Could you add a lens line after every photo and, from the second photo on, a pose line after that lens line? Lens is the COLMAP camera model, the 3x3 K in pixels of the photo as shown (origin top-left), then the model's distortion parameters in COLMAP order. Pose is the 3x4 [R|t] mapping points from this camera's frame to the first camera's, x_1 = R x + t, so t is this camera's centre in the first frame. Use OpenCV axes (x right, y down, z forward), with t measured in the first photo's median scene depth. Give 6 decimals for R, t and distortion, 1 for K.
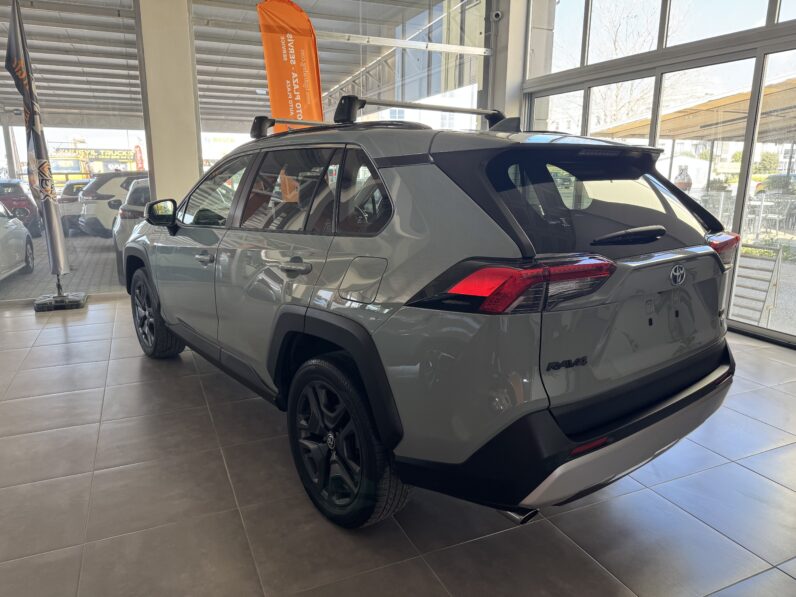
lens RADIAL K [[568.4, 0, 400.9], [0, 568.4, 297.0], [0, 0, 1]] dist [0.001501, -0.003747]
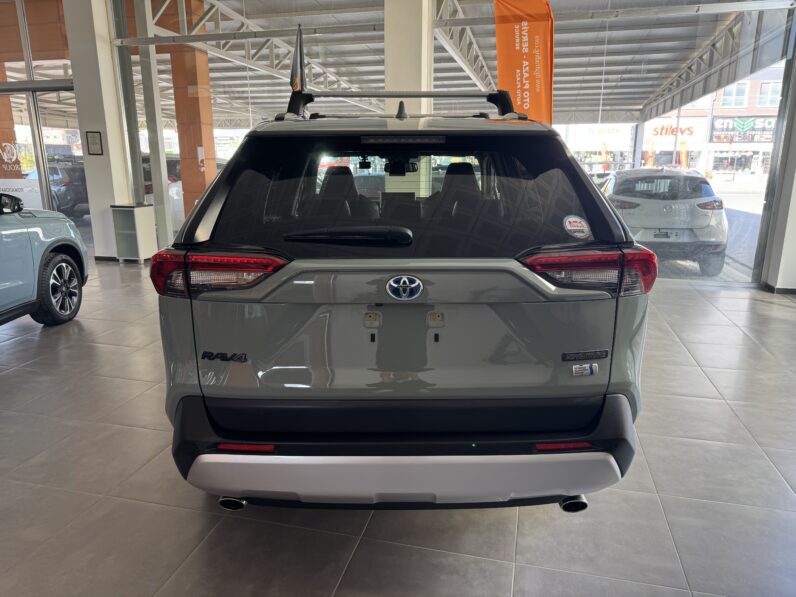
lens RADIAL K [[568.4, 0, 400.9], [0, 568.4, 297.0], [0, 0, 1]] dist [0.001501, -0.003747]
pose [[0.785803, 0.136482, -0.603229, 0.292056], [-0.128061, 0.990116, 0.057196, -0.020981], [0.605073, 0.032306, 0.795514, 0.105864]]
